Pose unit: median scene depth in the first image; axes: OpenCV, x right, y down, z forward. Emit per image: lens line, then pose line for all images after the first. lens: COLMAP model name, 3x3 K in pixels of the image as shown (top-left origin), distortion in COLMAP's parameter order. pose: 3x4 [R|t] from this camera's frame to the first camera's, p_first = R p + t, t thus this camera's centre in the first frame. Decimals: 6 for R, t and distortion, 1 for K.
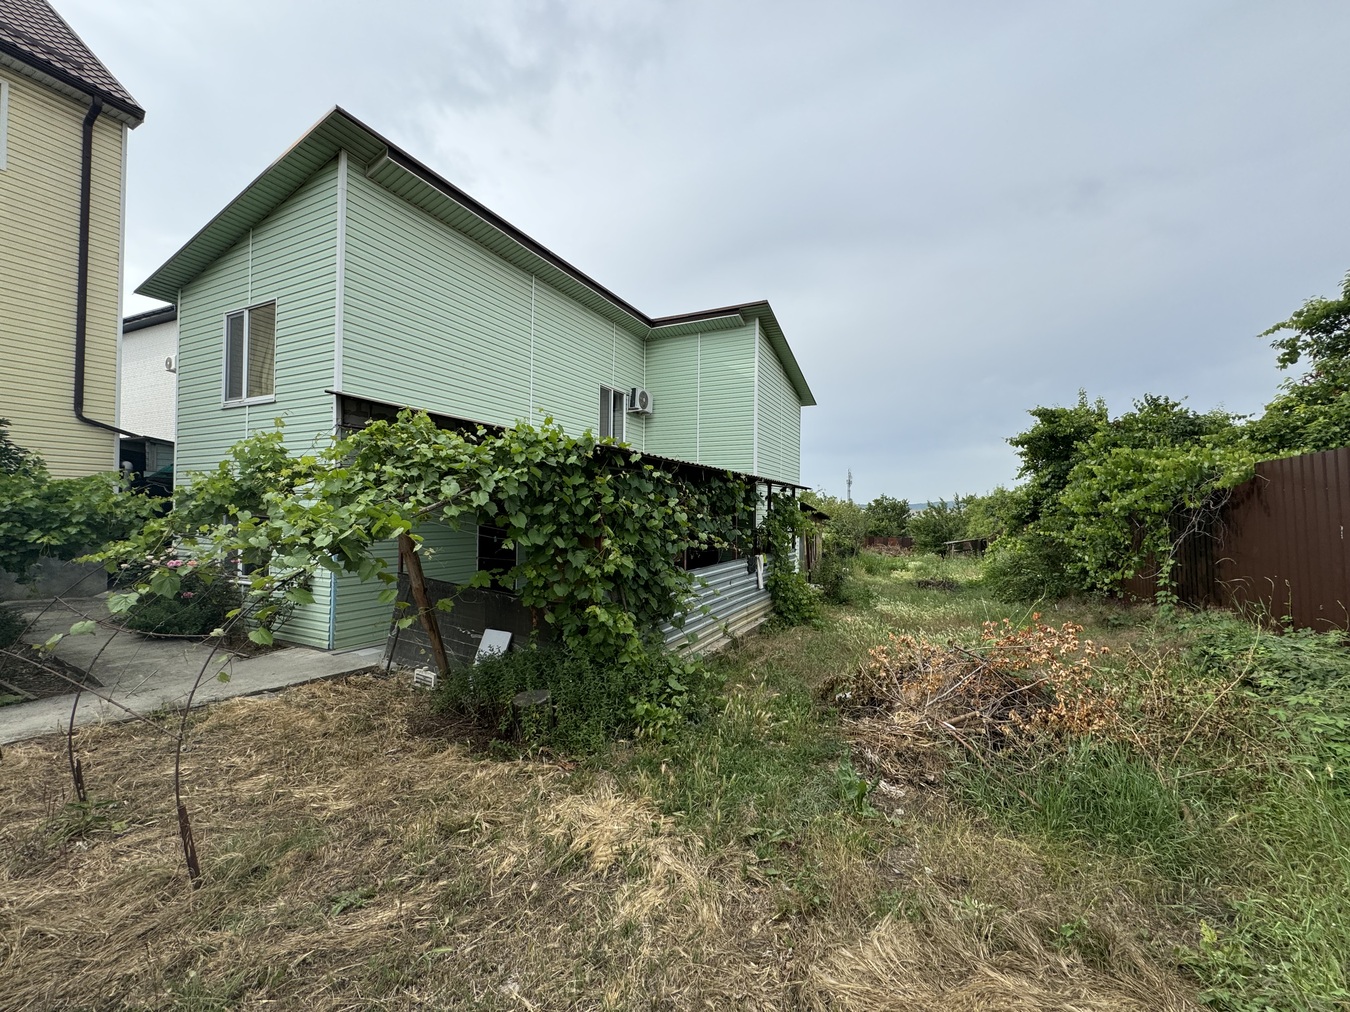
lens RADIAL K [[537.2, 0, 675.0], [0, 537.2, 506.0], [0, 0, 1]] dist [-0.000768, -0.000064]
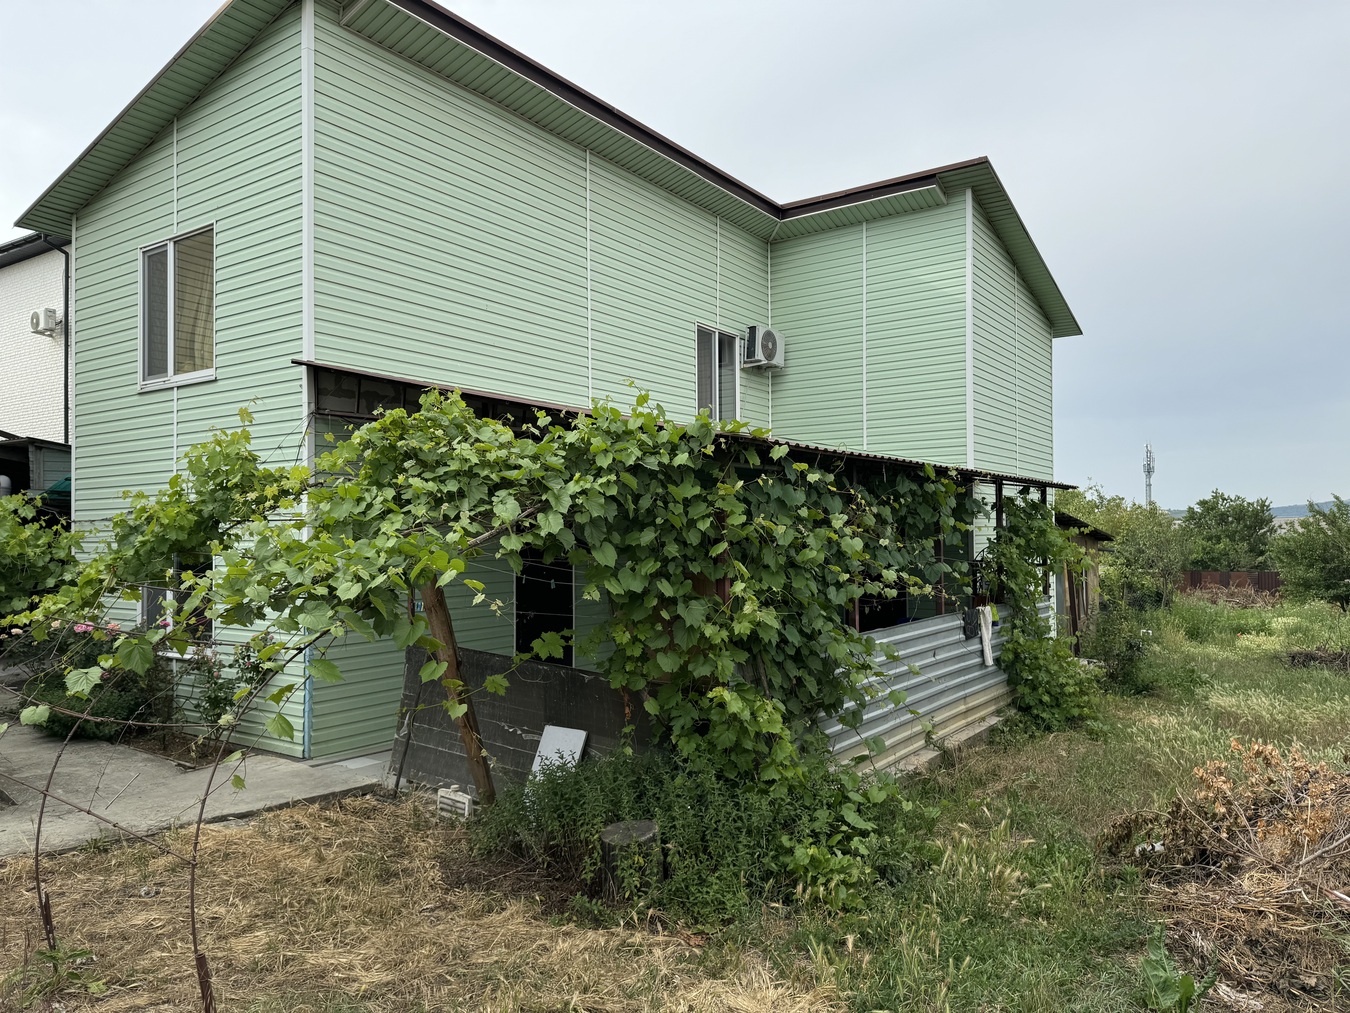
lens RADIAL K [[939.0, 0, 675.0], [0, 939.0, 506.5], [0, 0, 1]] dist [0.077484, -0.096294]
pose [[0.988679, -0.024324, -0.148059, -0.031387], [0.021859, 0.999594, -0.018252, -0.008138], [0.148443, 0.014809, 0.988810, -0.098227]]
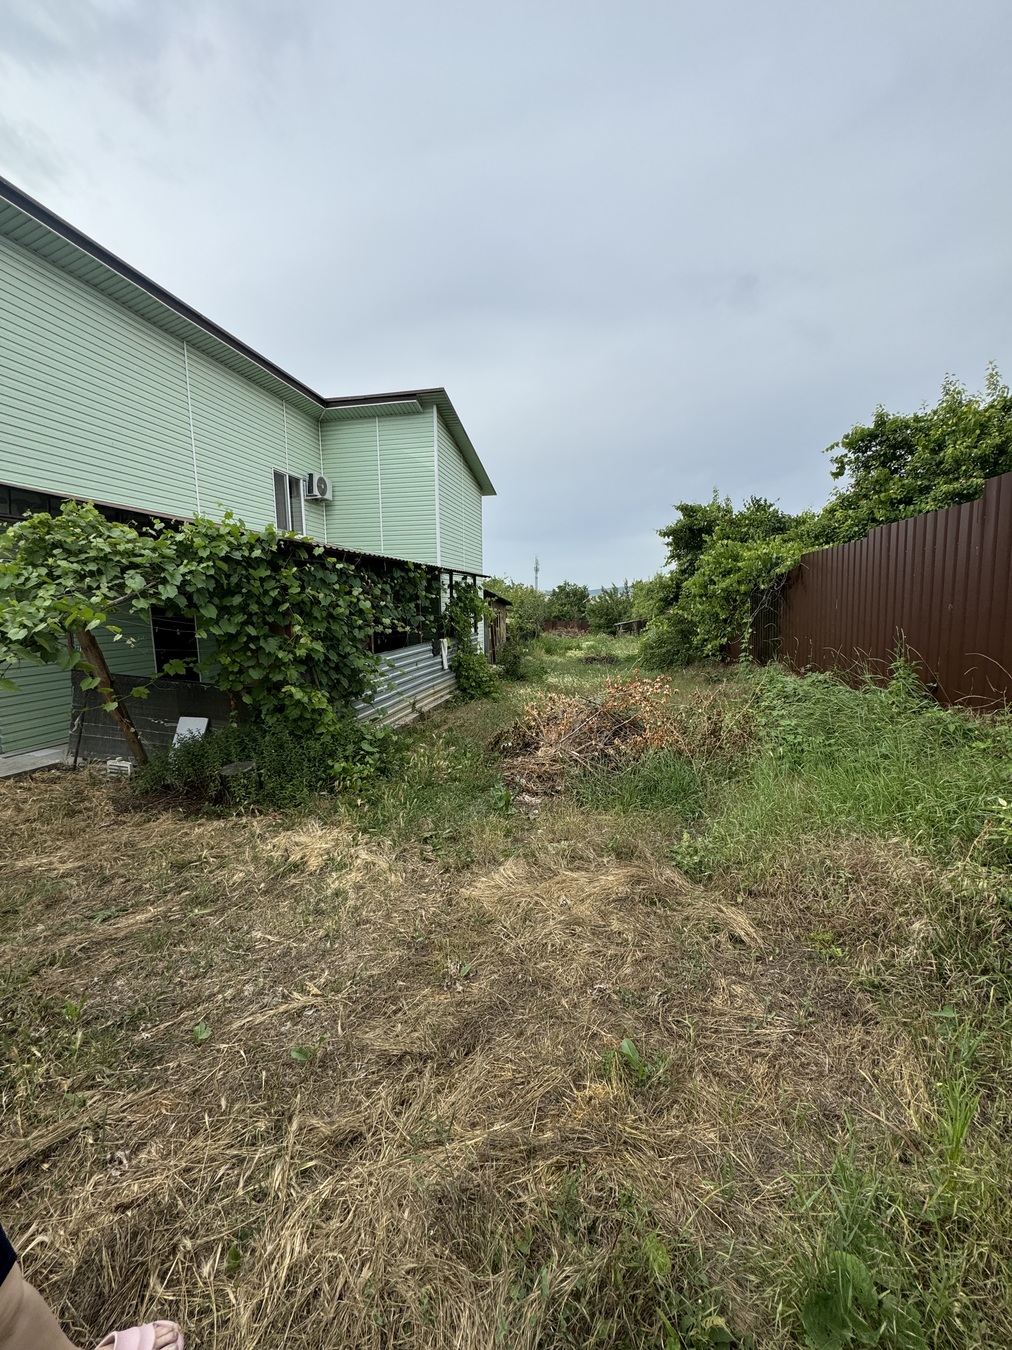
lens RADIAL K [[537.2, 0, 506.0], [0, 537.2, 675.0], [0, 0, 1]] dist [-0.000768, -0.000064]
pose [[0.967365, -0.056874, 0.246922, 0.011162], [0.019639, 0.988382, 0.150714, 0.002167], [-0.252625, -0.140946, 0.957243, -0.173323]]
